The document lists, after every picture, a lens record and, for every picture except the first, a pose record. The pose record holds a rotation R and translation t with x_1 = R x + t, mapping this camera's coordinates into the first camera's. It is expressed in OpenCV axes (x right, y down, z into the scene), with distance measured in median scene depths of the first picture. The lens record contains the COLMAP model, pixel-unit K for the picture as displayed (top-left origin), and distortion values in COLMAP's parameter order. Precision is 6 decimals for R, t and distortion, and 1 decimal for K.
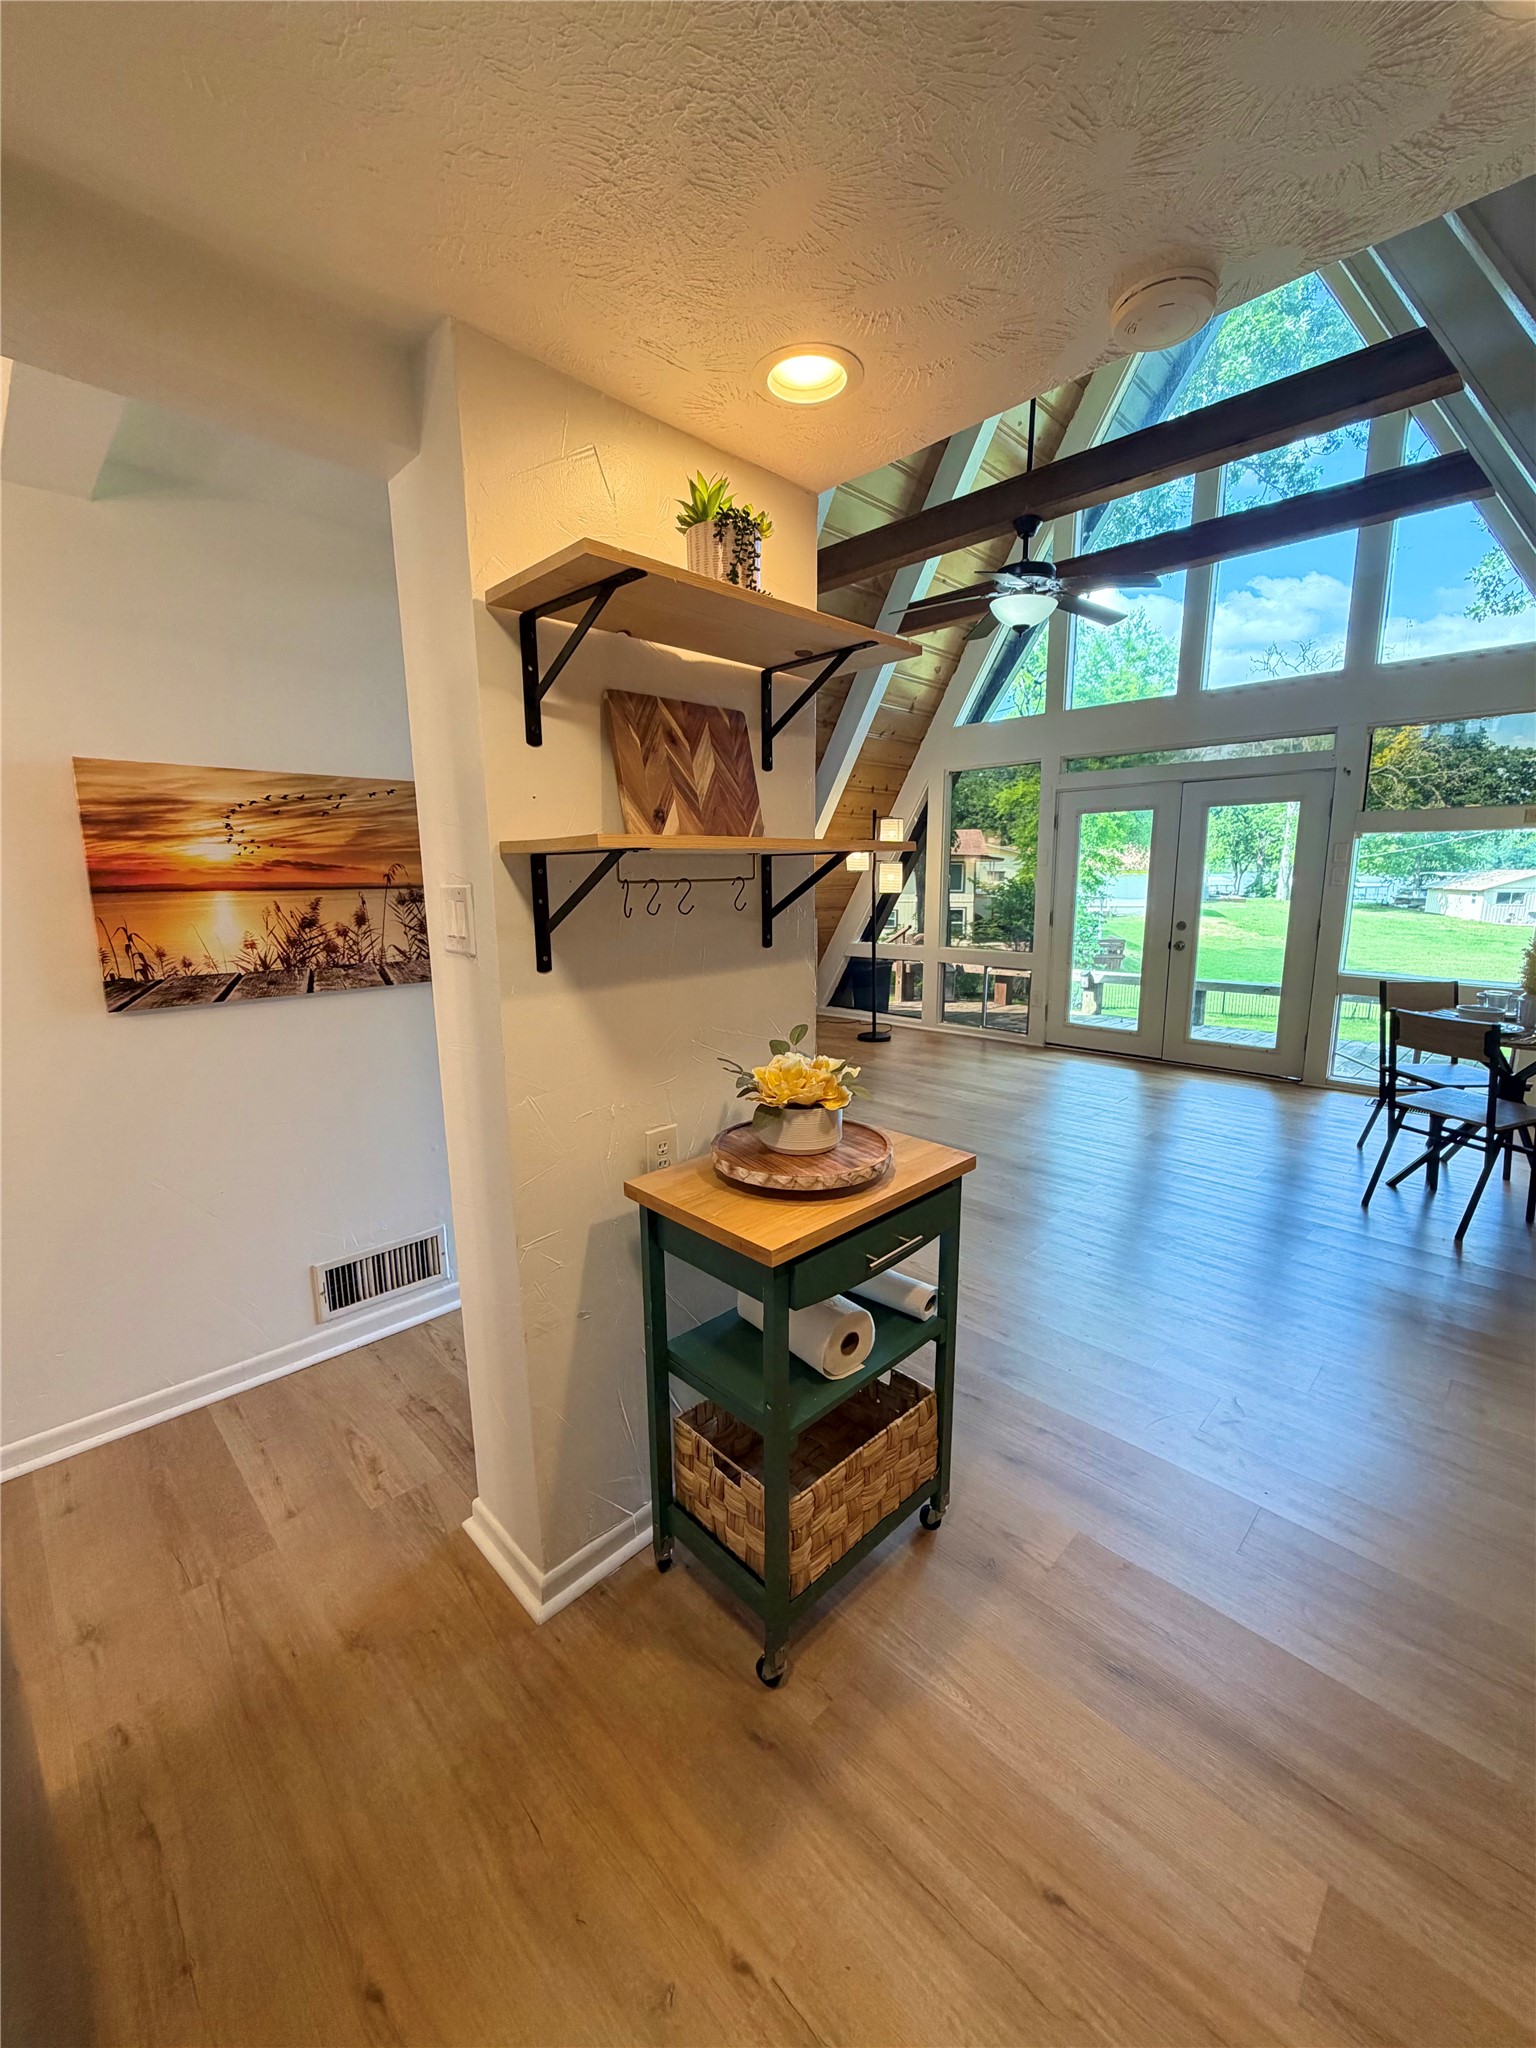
lens RADIAL K [[820.5, 0, 765.0], [0, 820.5, 1015.3], [0, 0, 1]] dist [-0.002484, -0.000077]
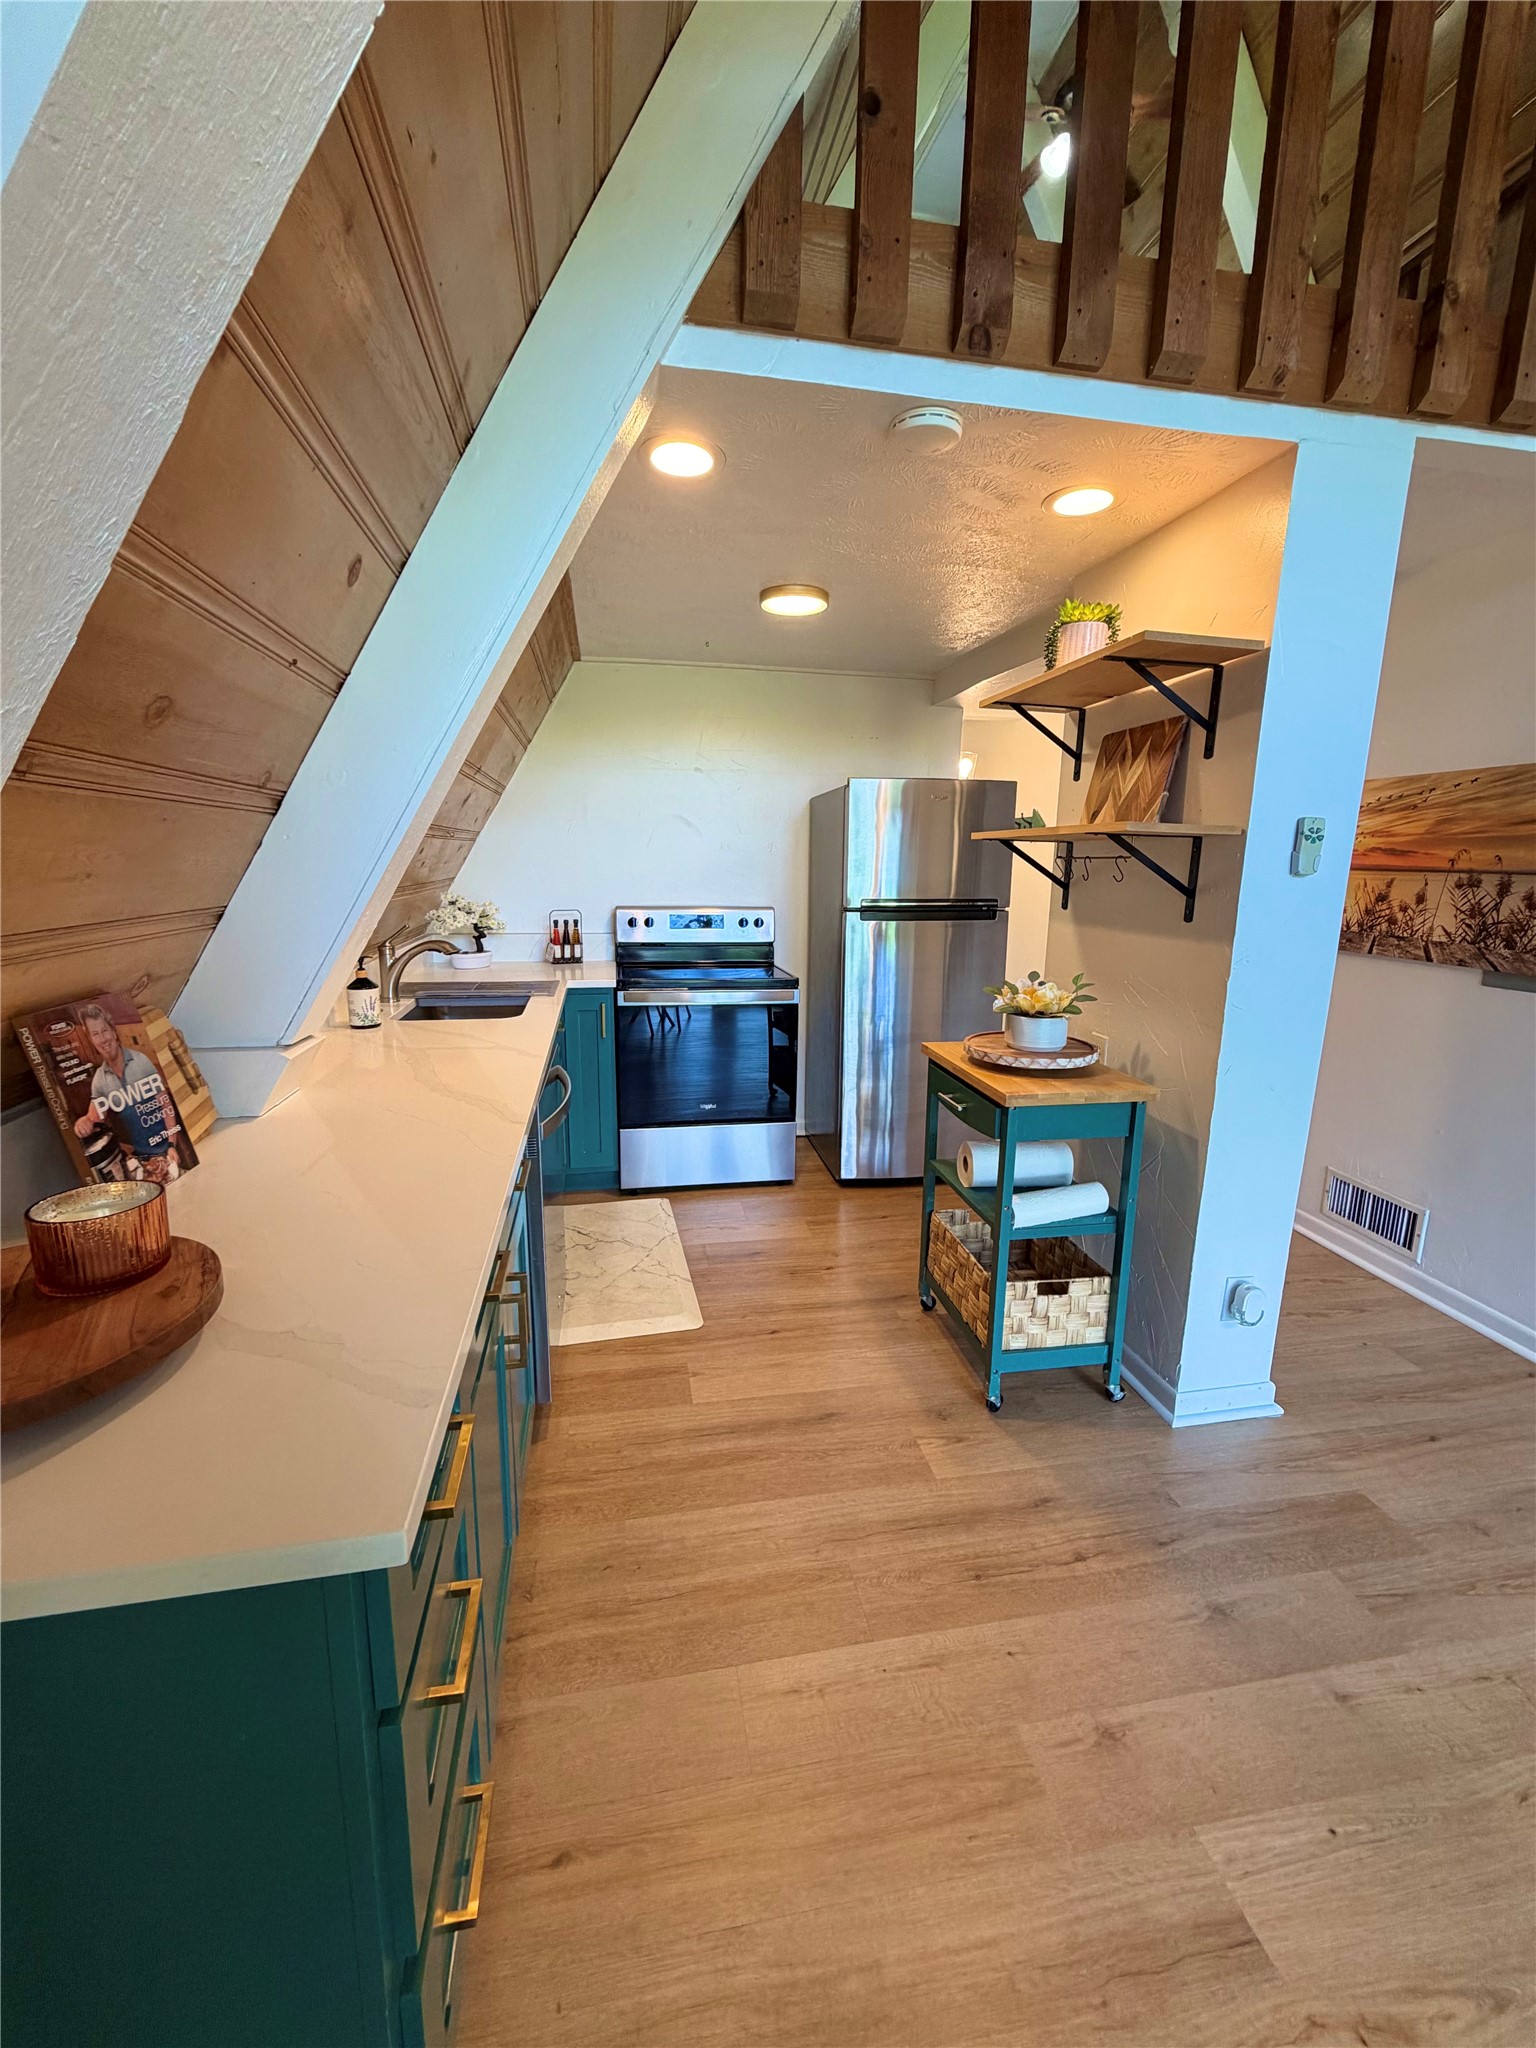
lens RADIAL K [[820.5, 0, 764.7], [0, 820.5, 1018.8], [0, 0, 1]] dist [-0.002484, -0.000077]
pose [[-0.577822, 0.154242, -0.801456, 0.991709], [-0.152409, 0.944315, 0.291616, -0.157555], [0.801806, 0.290651, -0.522138, 0.943052]]
